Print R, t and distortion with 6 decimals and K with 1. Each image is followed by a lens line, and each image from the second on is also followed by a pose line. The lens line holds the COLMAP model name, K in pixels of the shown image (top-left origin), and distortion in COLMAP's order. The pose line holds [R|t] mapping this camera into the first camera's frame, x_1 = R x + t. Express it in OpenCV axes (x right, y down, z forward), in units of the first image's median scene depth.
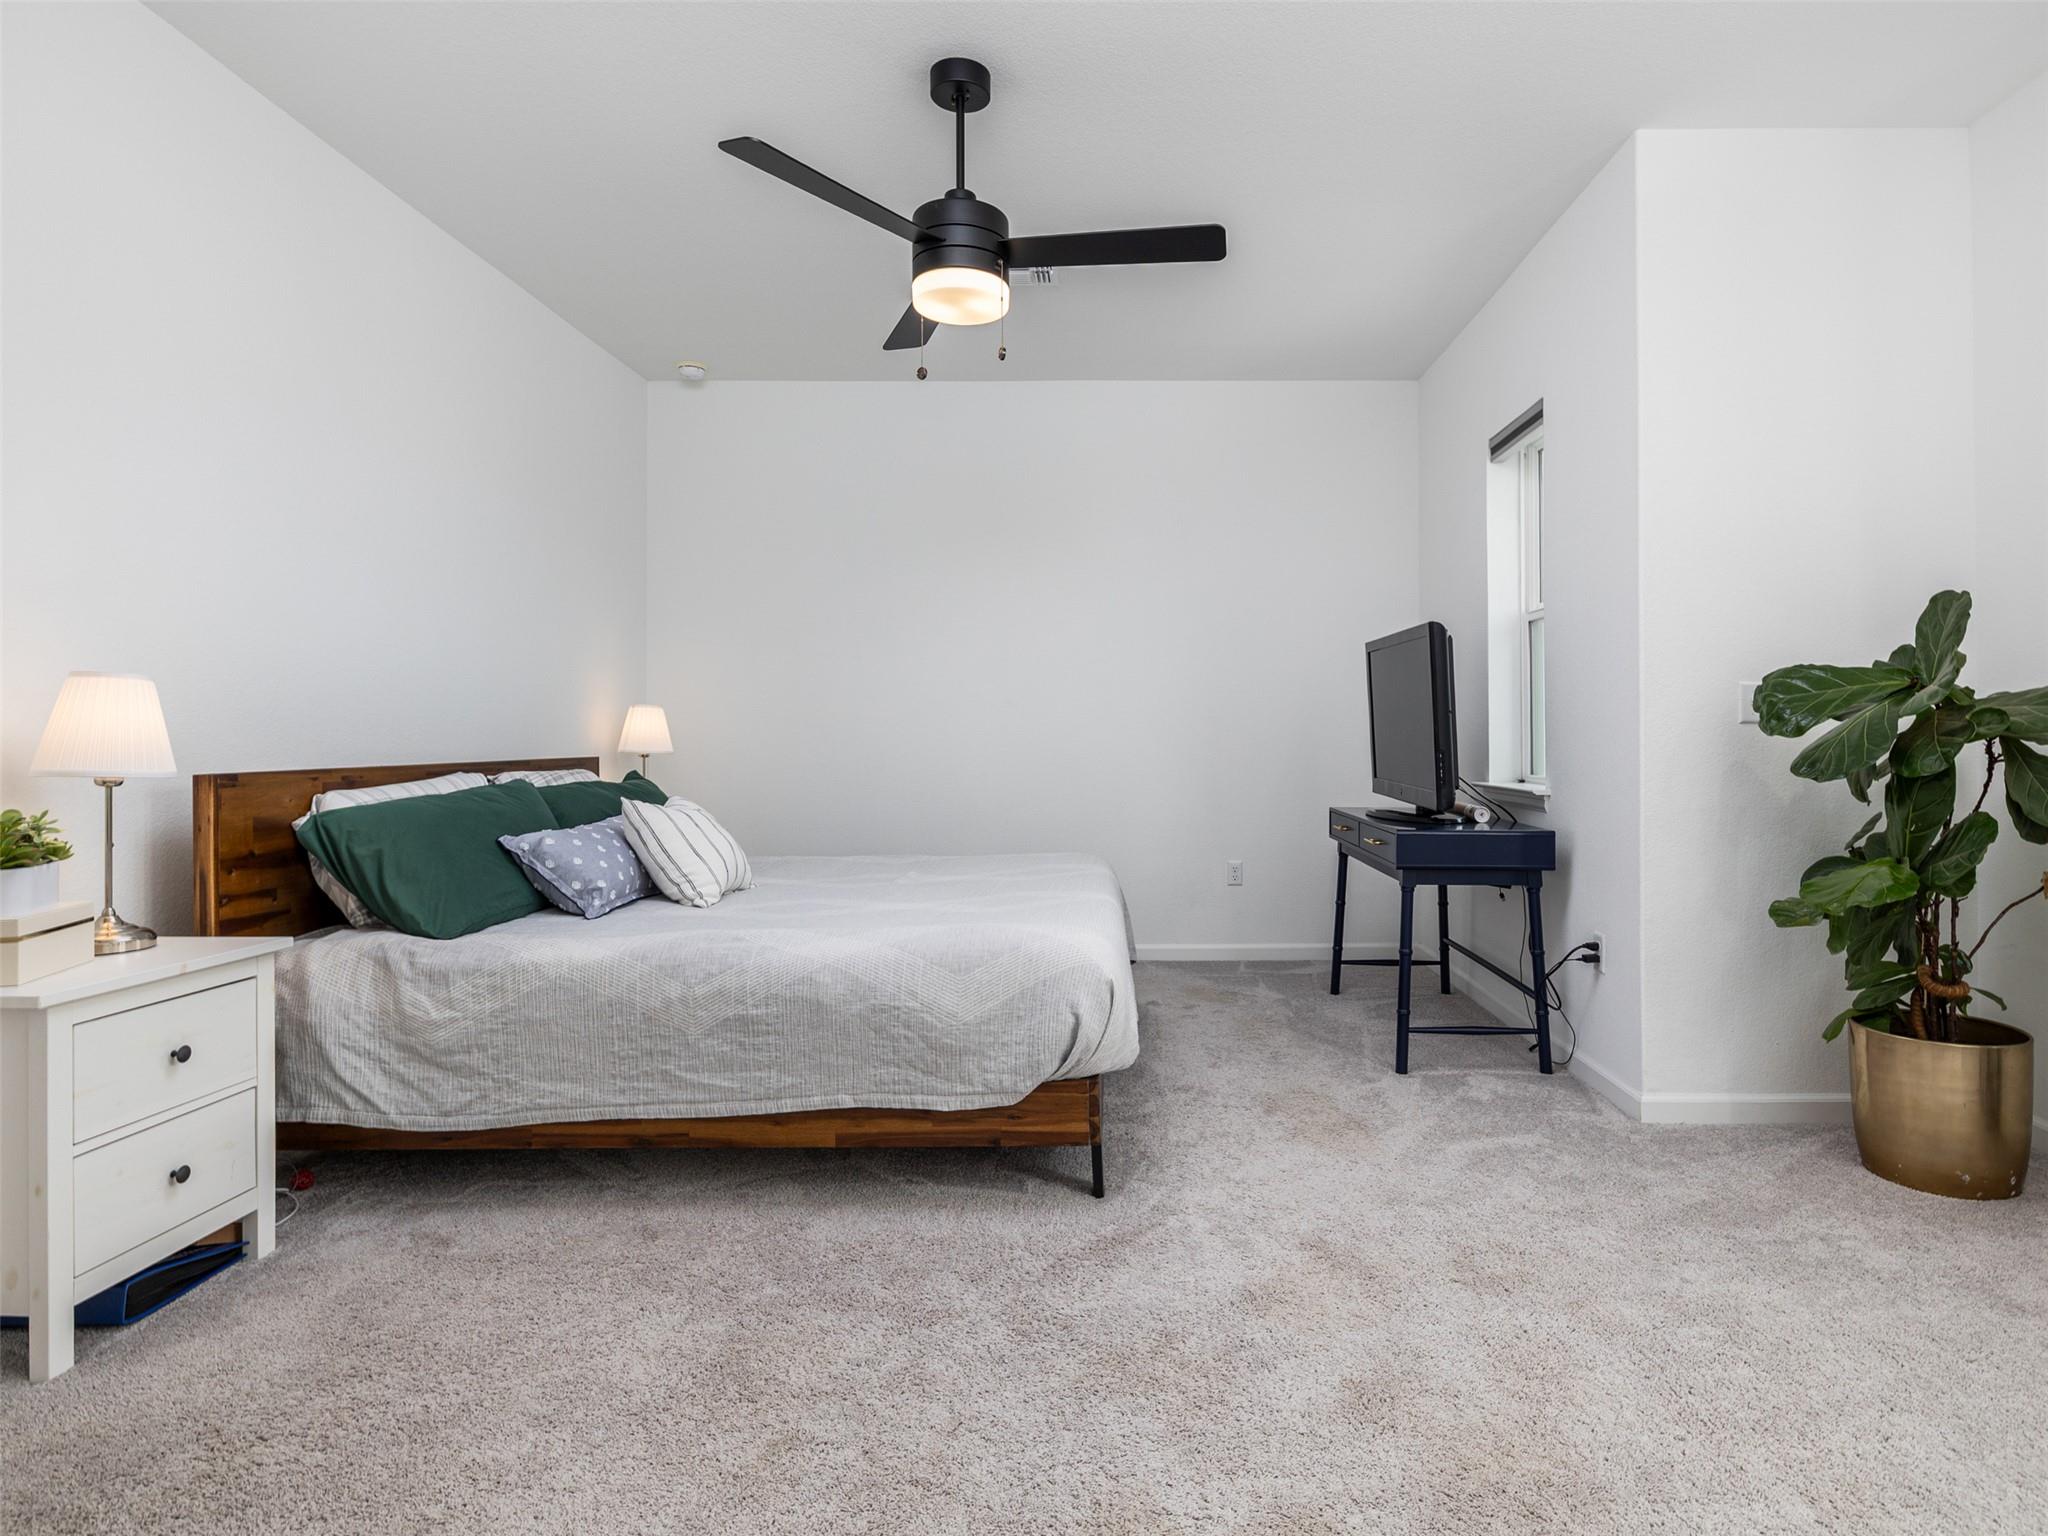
lens RADIAL K [[1092.3, 0, 1021.7], [0, 1092.3, 753.5], [0, 0, 1]] dist [-0.007284, 0.000526]
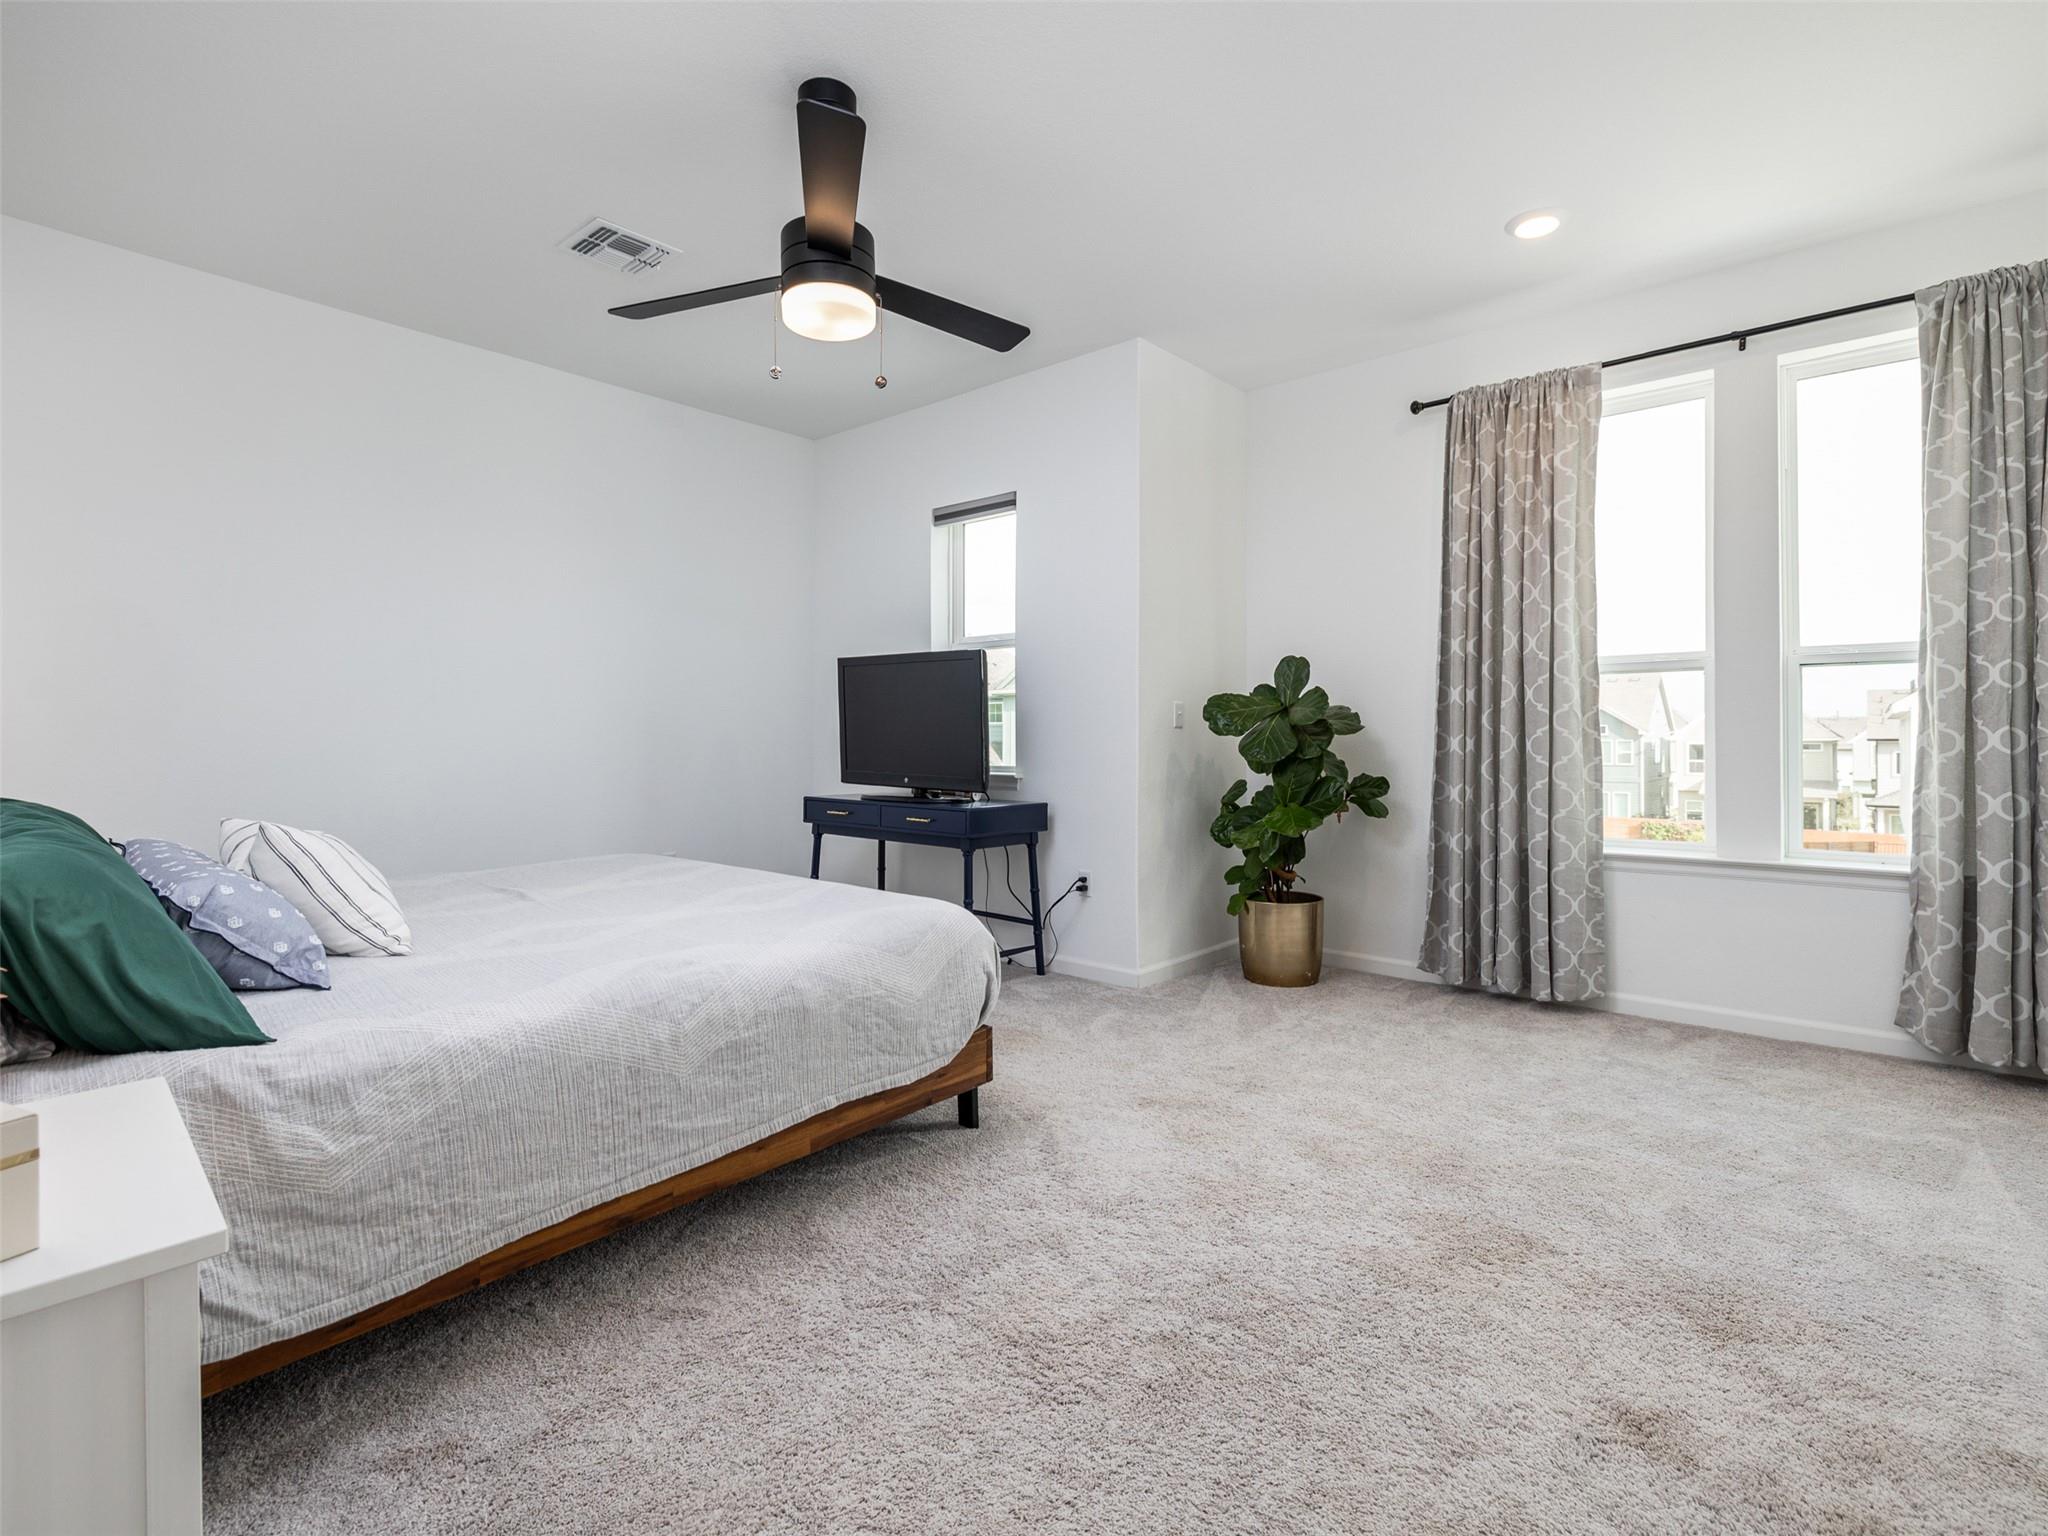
lens RADIAL K [[975.9, 0, 1020.9], [0, 975.9, 757.6], [0, 0, 1]] dist [-0.001657, 0.000462]
pose [[0.656907, -0.016720, 0.753786, -0.708522], [0.011090, 0.999860, 0.012513, -0.005637], [-0.753890, 0.000140, 0.657001, 0.279894]]
